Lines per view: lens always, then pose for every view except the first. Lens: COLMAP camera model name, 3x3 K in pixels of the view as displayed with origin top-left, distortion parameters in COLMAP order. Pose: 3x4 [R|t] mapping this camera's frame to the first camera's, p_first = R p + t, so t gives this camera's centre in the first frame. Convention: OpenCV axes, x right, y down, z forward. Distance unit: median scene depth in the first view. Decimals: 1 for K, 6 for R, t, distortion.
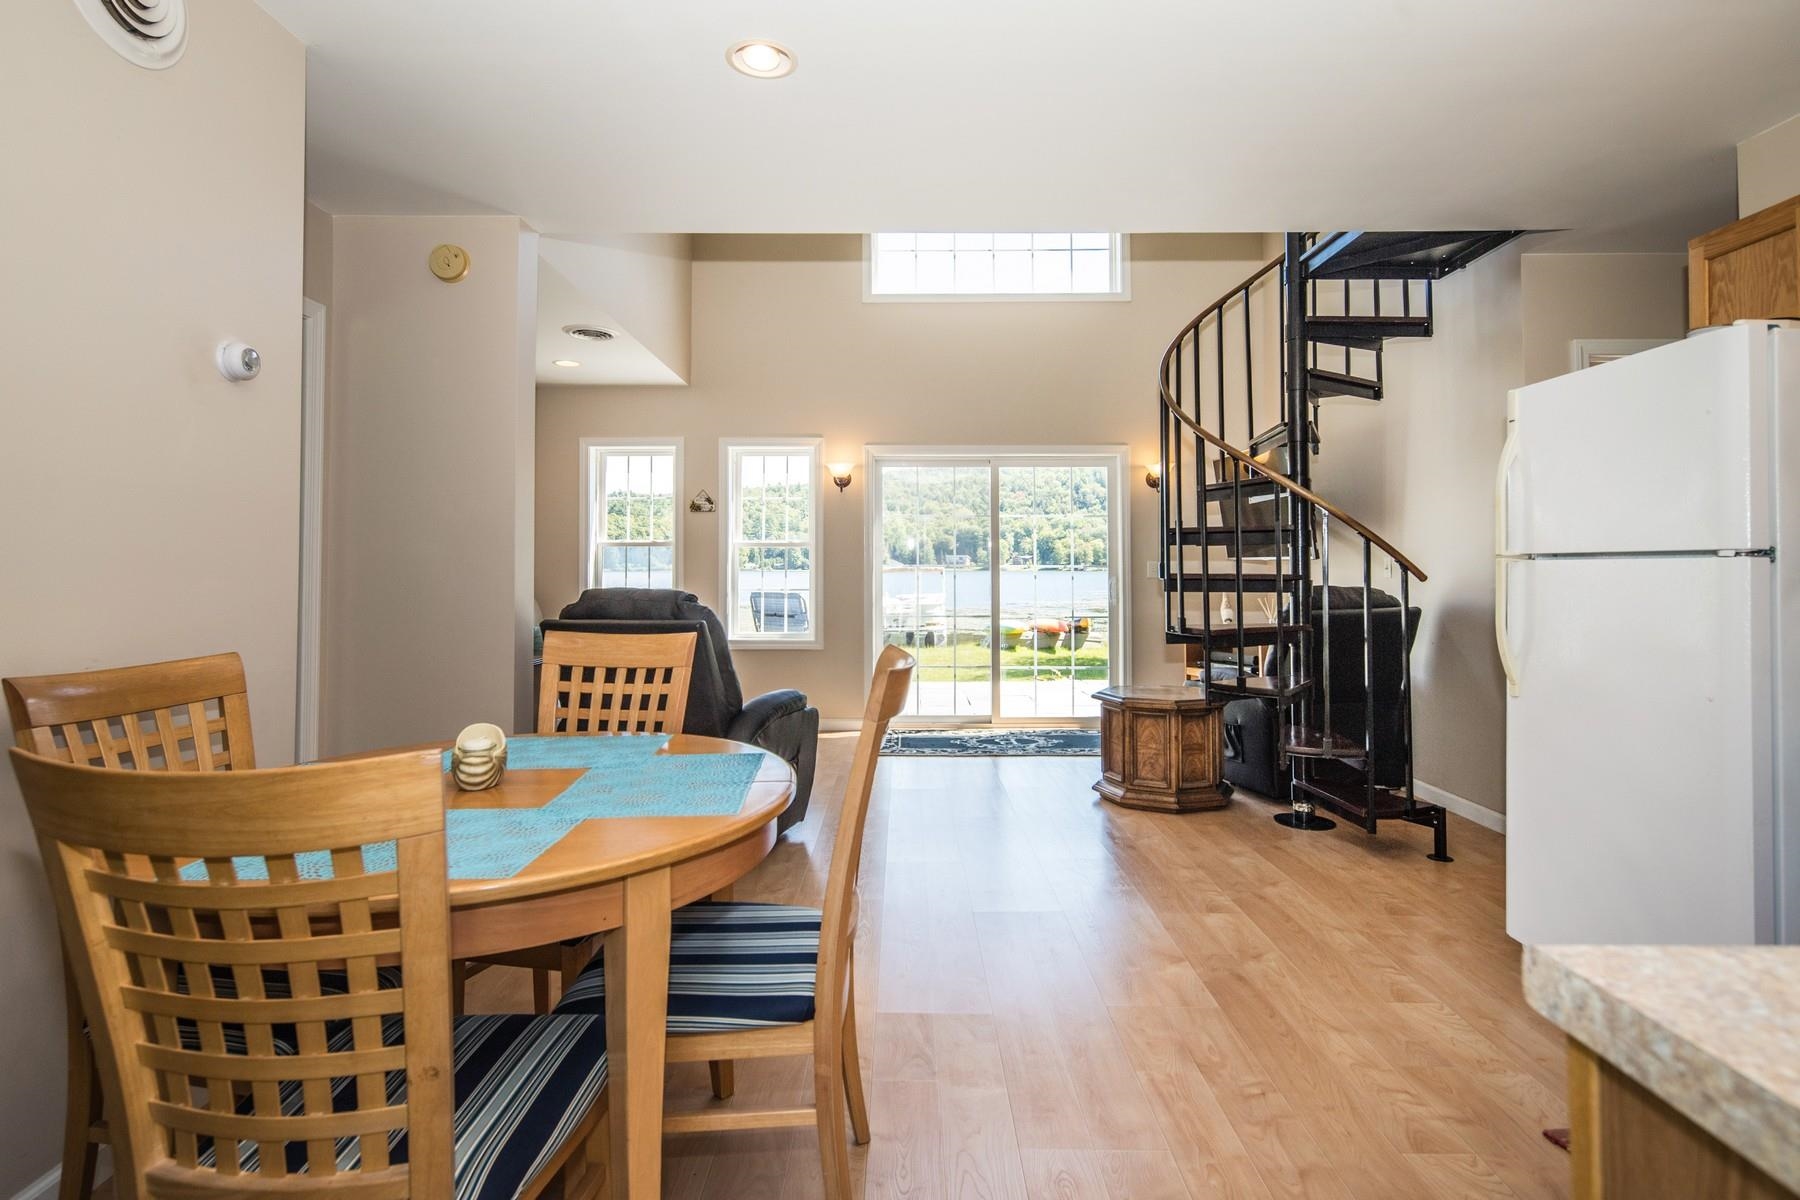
lens RADIAL K [[890.0, 0, 892.1], [0, 890.0, 588.2], [0, 0, 1]] dist [0.003234, 0.000216]
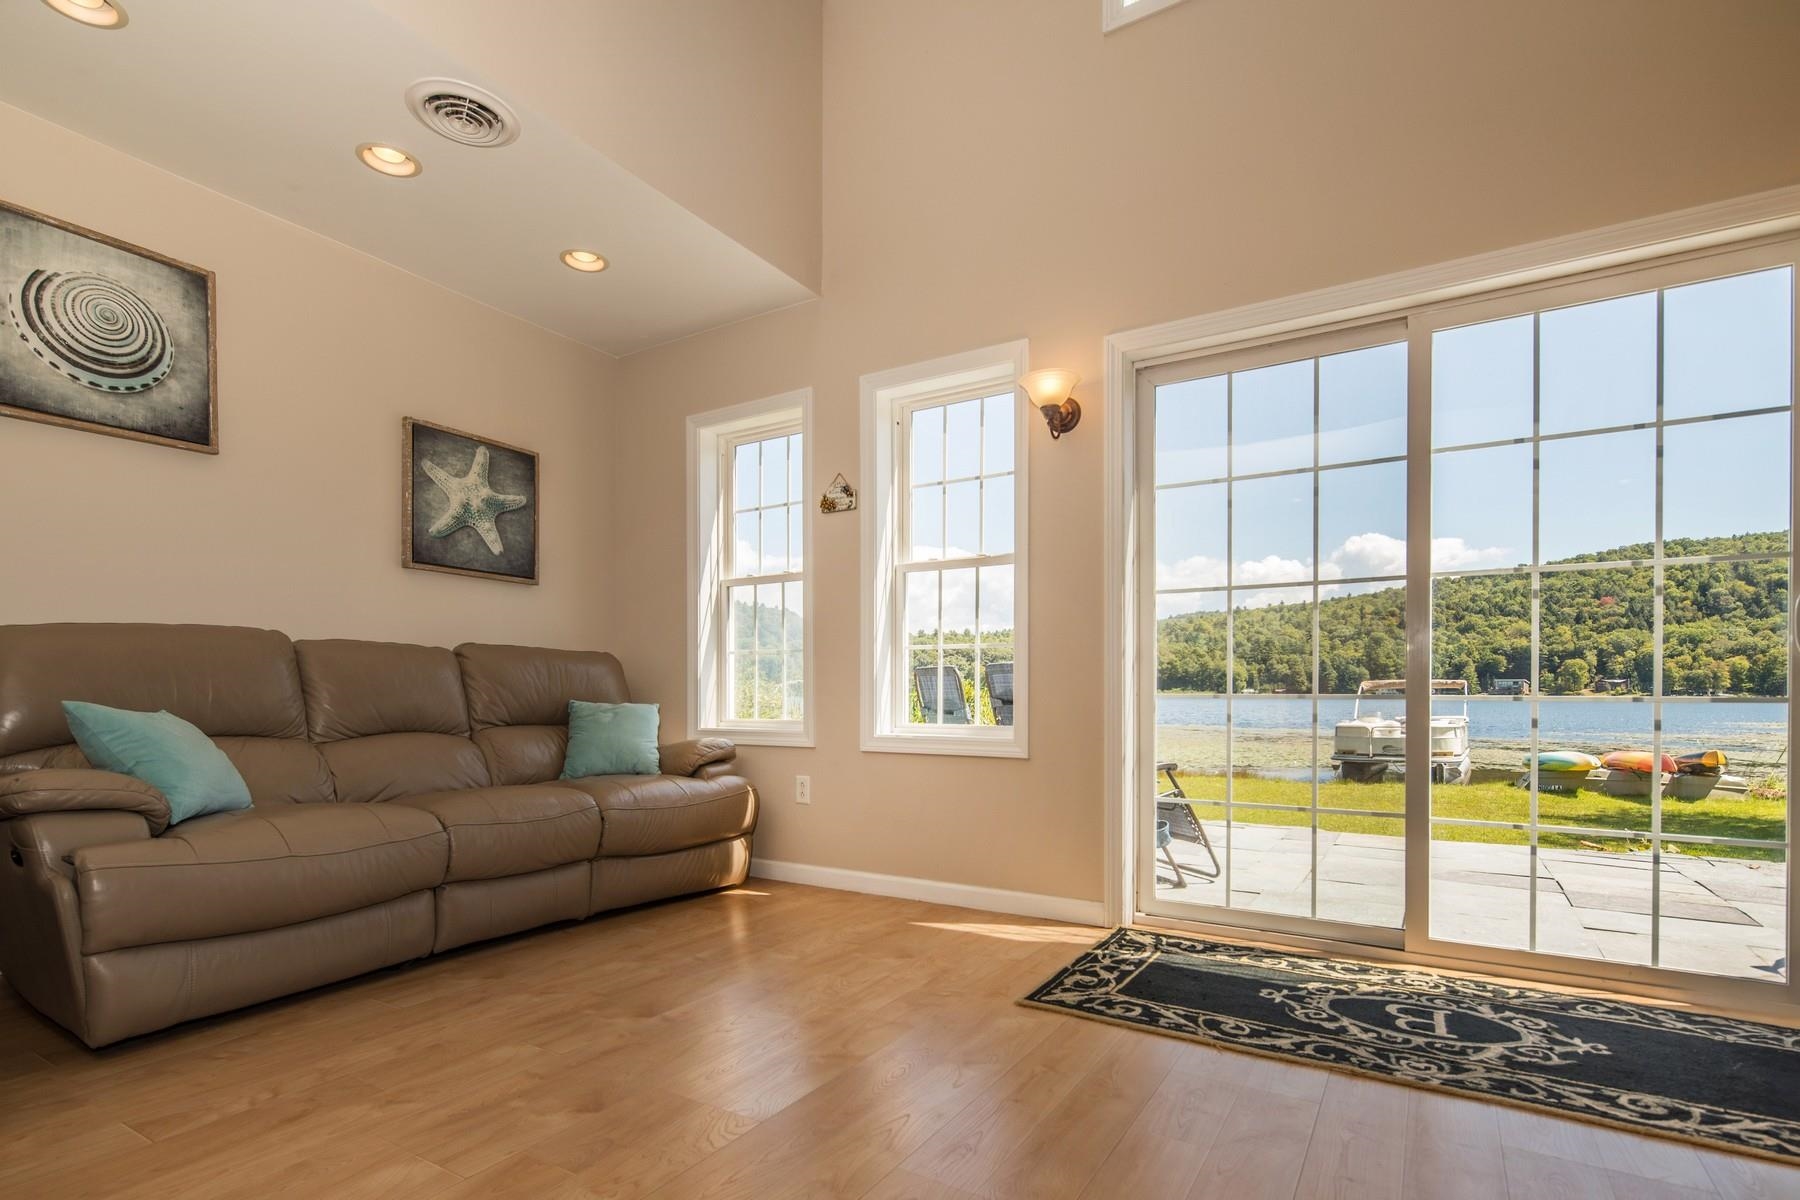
lens RADIAL K [[877.6, 0, 903.6], [0, 877.6, 708.5], [0, 0, 1]] dist [-0.000156, 0.000057]
pose [[0.861148, 0.017482, -0.508054, 0.038908], [-0.019912, 0.999802, 0.000652, 0.013852], [0.507964, 0.009555, 0.861325, 0.173864]]
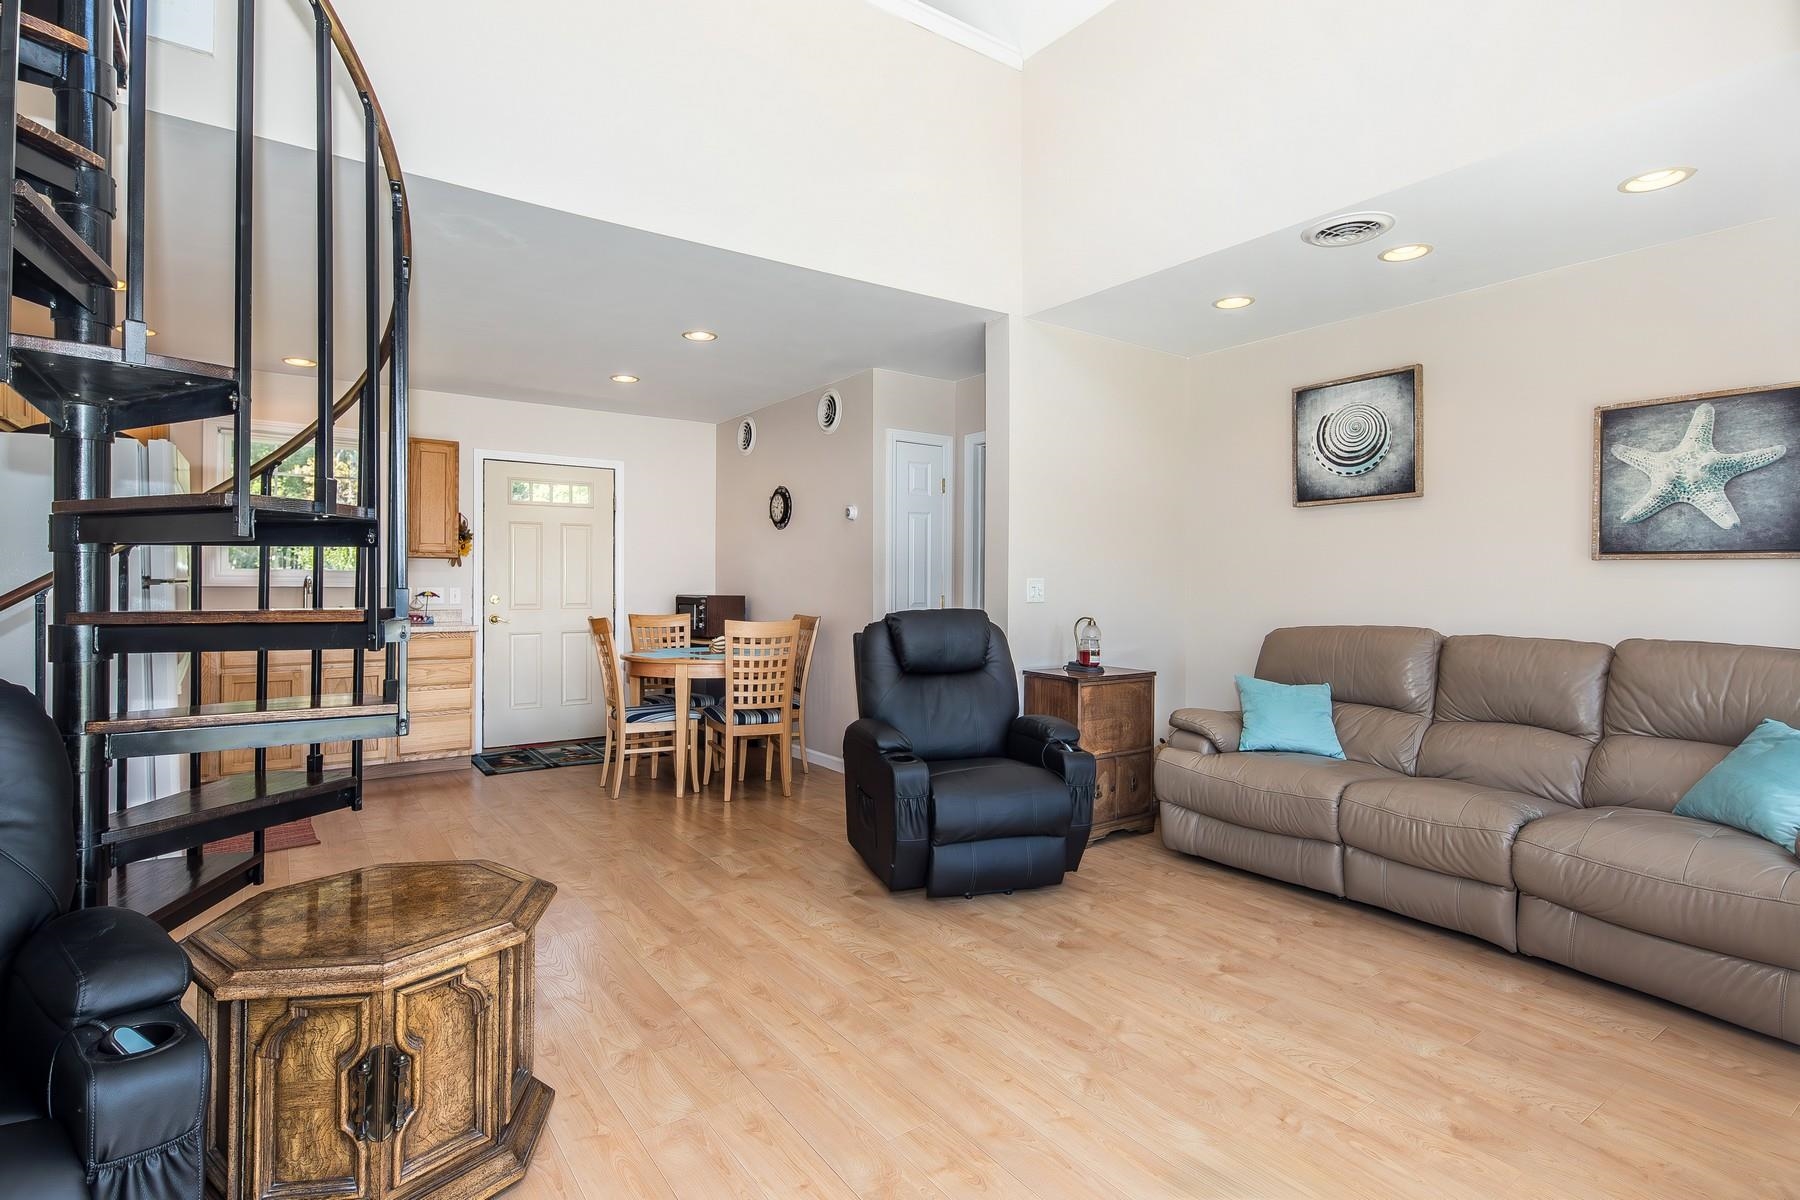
lens RADIAL K [[890.0, 0, 892.1], [0, 890.0, 588.2], [0, 0, 1]] dist [0.003234, 0.000216]
pose [[-0.815146, 0.004111, -0.579241, 0.079635], [-0.014070, 0.999539, 0.026894, -0.010156], [0.579084, 0.030073, -0.814713, 0.342625]]
